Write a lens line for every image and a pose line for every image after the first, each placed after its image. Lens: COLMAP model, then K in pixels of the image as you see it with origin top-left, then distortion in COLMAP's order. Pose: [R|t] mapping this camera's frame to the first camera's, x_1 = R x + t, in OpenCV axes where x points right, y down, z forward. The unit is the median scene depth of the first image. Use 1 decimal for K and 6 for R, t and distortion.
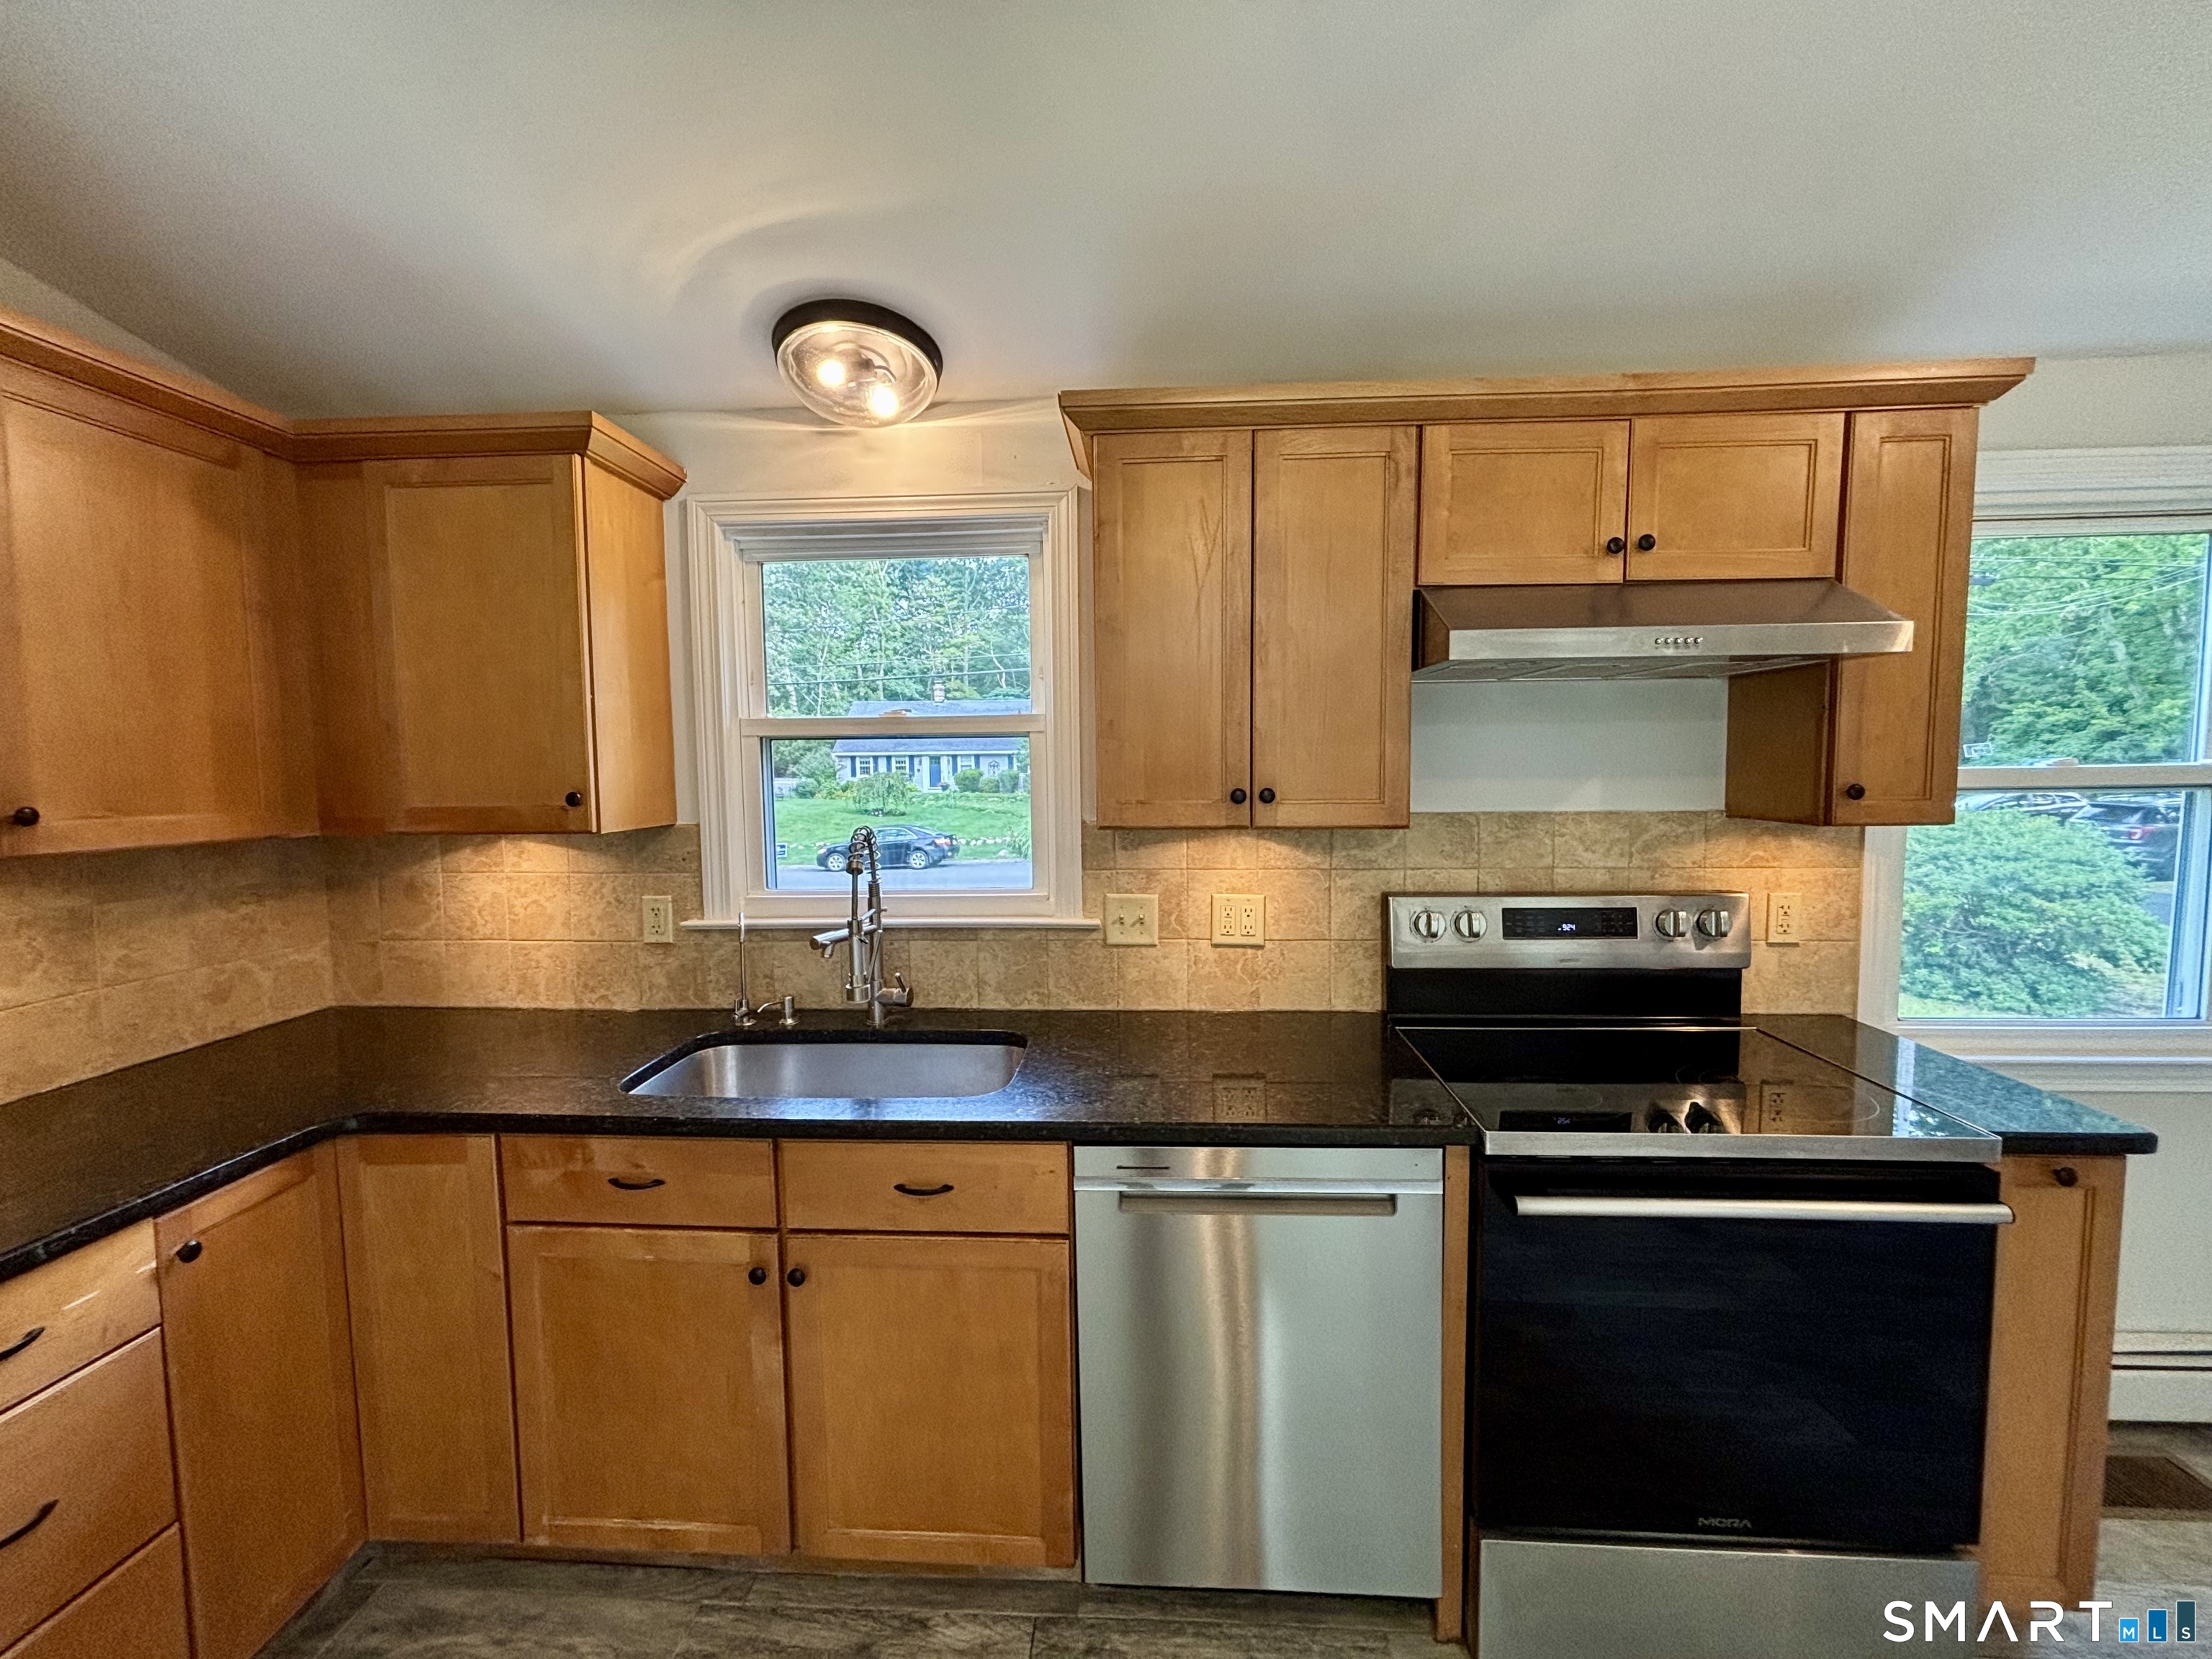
lens RADIAL K [[893.9, 0, 1107.1], [0, 893.9, 823.0], [0, 0, 1]] dist [-0.001278, 0.002139]
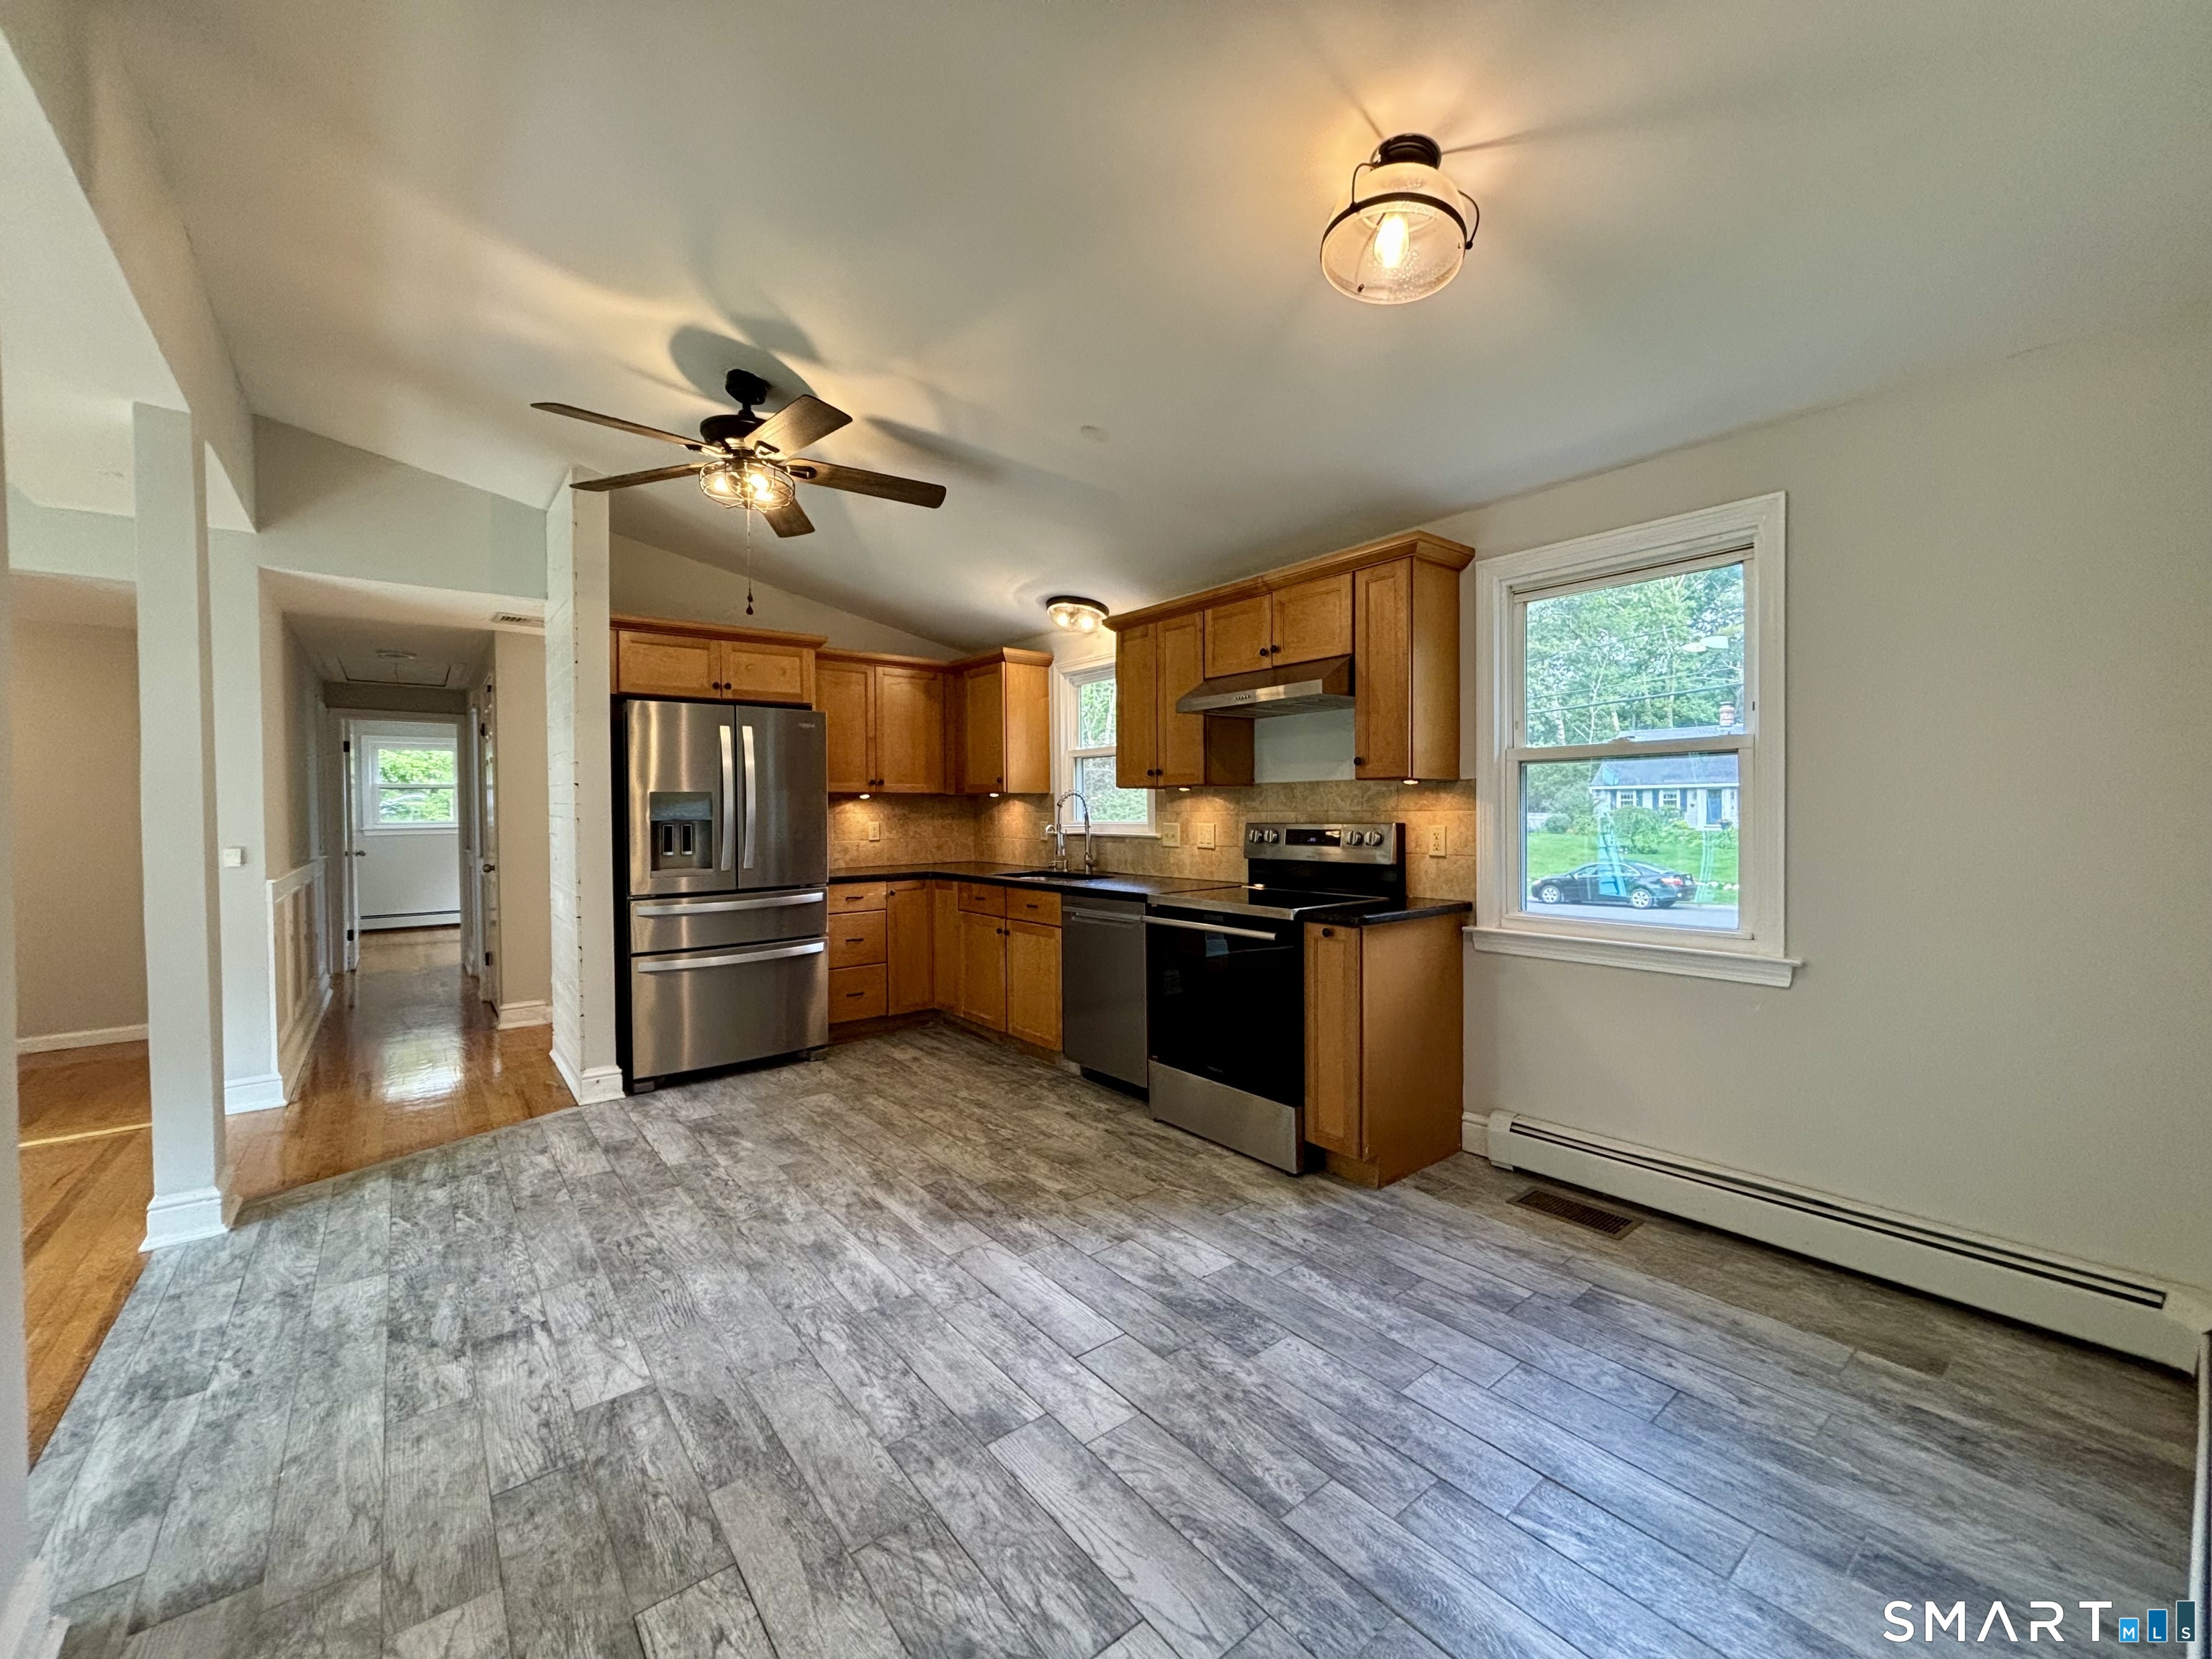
lens RADIAL K [[893.9, 0, 1097.8], [0, 893.9, 817.4], [0, 0, 1]] dist [-0.001278, 0.002139]
pose [[0.660749, 0.013356, -0.750488, 1.625233], [-0.049976, 0.998406, -0.026232, 0.140598], [0.748941, 0.054839, 0.660363, -0.596719]]
